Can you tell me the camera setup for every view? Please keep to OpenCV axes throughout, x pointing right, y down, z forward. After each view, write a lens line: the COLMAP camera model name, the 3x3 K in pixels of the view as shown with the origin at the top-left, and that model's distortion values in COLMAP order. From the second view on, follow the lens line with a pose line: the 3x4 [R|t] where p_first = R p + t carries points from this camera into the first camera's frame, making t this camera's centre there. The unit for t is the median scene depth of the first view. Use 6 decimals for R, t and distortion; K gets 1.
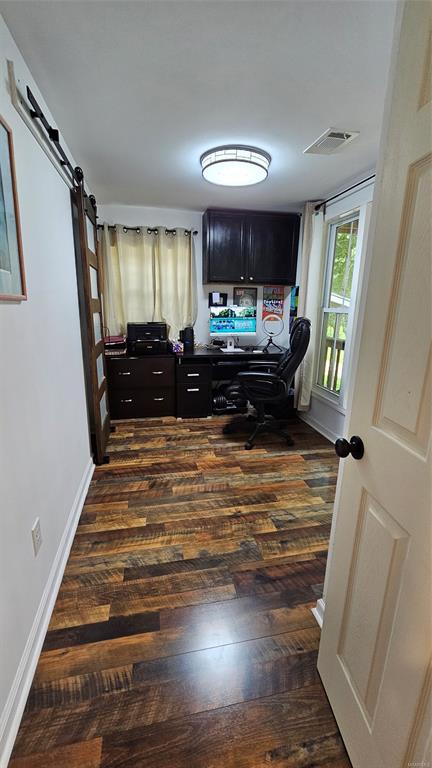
lens RADIAL K [[314.6, 0, 214.2], [0, 314.6, 388.3], [0, 0, 1]] dist [-0.004444, 0.000635]
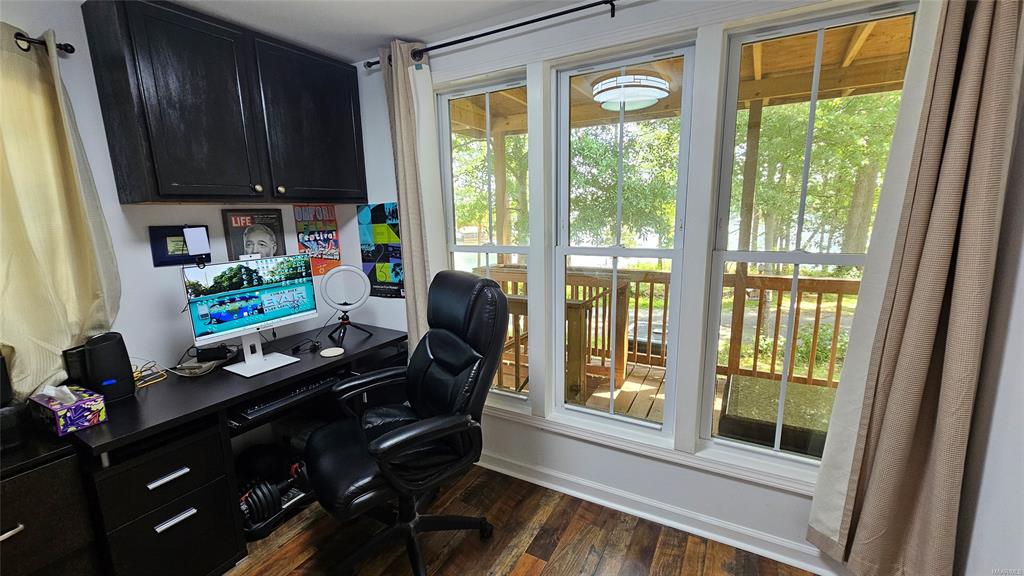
lens RADIAL K [[419.4, 0, 510.9], [0, 419.4, 296.3], [0, 0, 1]] dist [-0.004444, 0.000635]
pose [[0.662497, -0.175644, 0.728181, -0.113579], [0.230928, 0.972662, 0.024517, -0.153815], [-0.712580, 0.151915, 0.684946, 0.421198]]
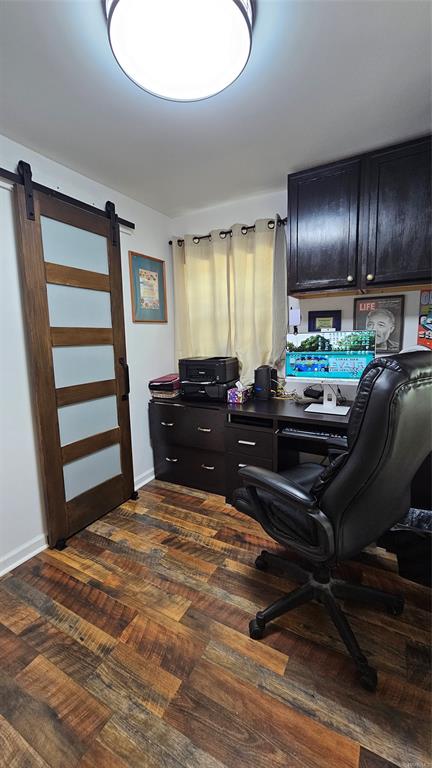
lens RADIAL K [[314.6, 0, 217.0], [0, 314.6, 384.9], [0, 0, 1]] dist [-0.004444, 0.000635]
pose [[0.752204, 0.071447, -0.655045, 0.283931], [-0.141797, 0.988365, -0.055026, -0.111320], [0.643492, 0.134274, 0.753584, 0.479006]]
